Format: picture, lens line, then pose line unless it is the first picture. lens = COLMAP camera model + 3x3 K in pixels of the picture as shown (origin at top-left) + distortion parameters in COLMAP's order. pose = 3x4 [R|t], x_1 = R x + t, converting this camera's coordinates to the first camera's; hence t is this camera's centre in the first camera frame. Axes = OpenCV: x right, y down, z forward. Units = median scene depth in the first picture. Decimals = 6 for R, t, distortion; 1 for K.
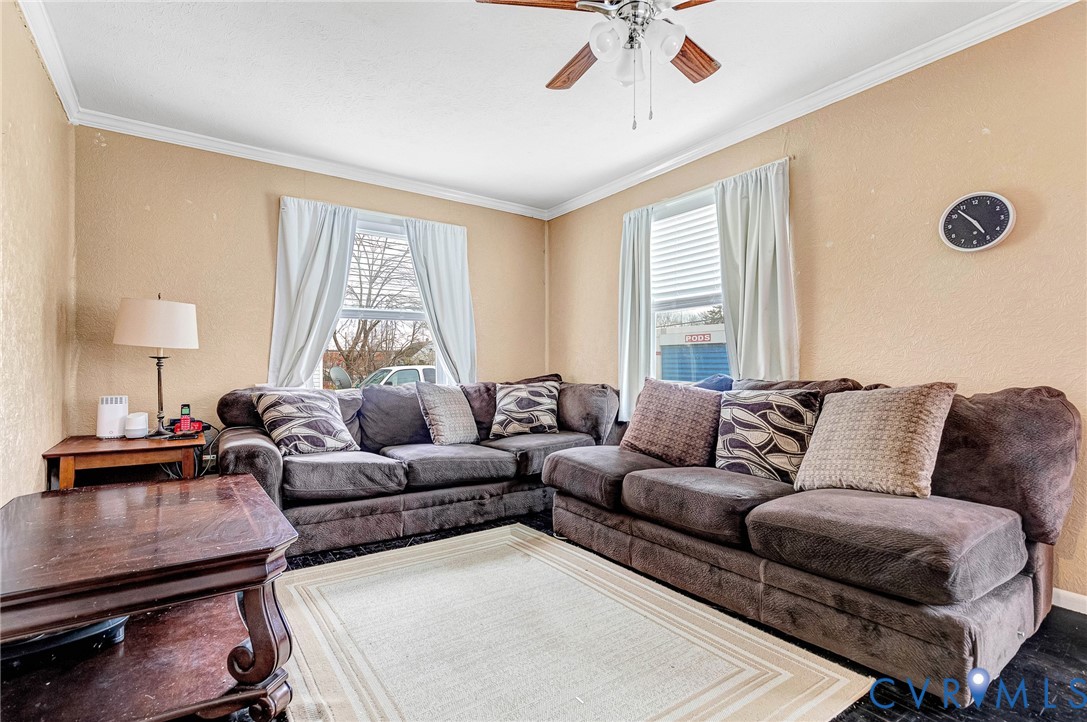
lens RADIAL K [[511.5, 0, 552.2], [0, 511.5, 367.7], [0, 0, 1]] dist [0.003623, 0.000324]
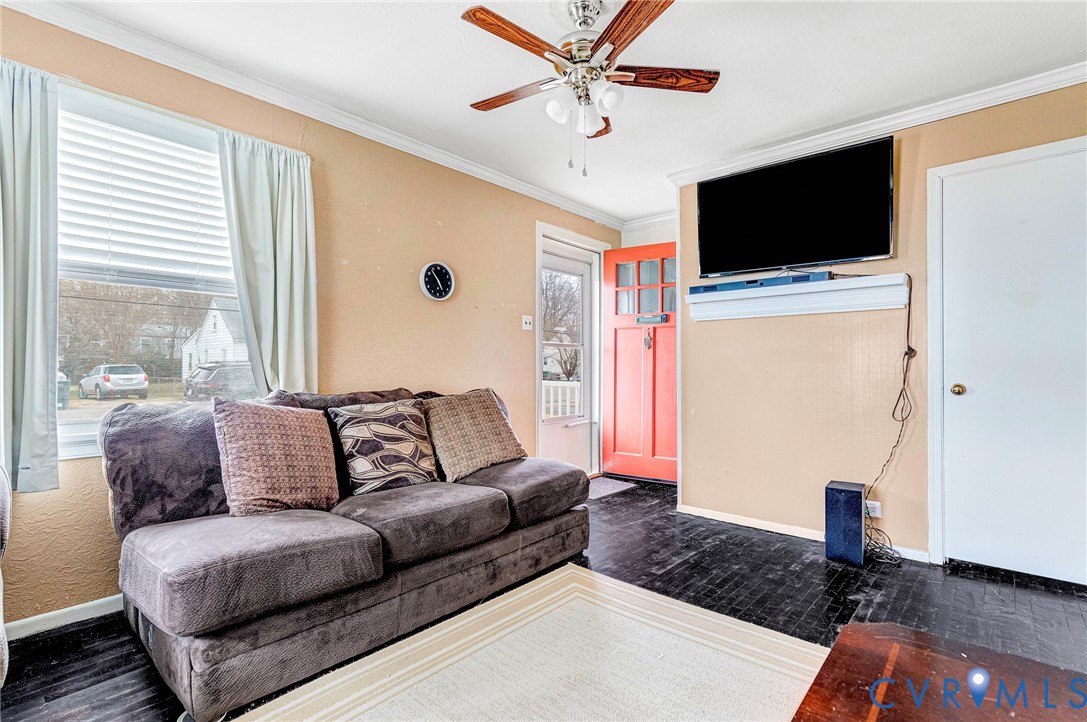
lens RADIAL K [[511.5, 0, 552.2], [0, 511.5, 367.7], [0, 0, 1]] dist [0.003623, 0.000324]
pose [[-0.232022, 0.004008, 0.972702, -0.892823], [-0.001476, 0.999989, -0.004472, -0.028599], [-0.972709, -0.002473, -0.232014, 1.272087]]
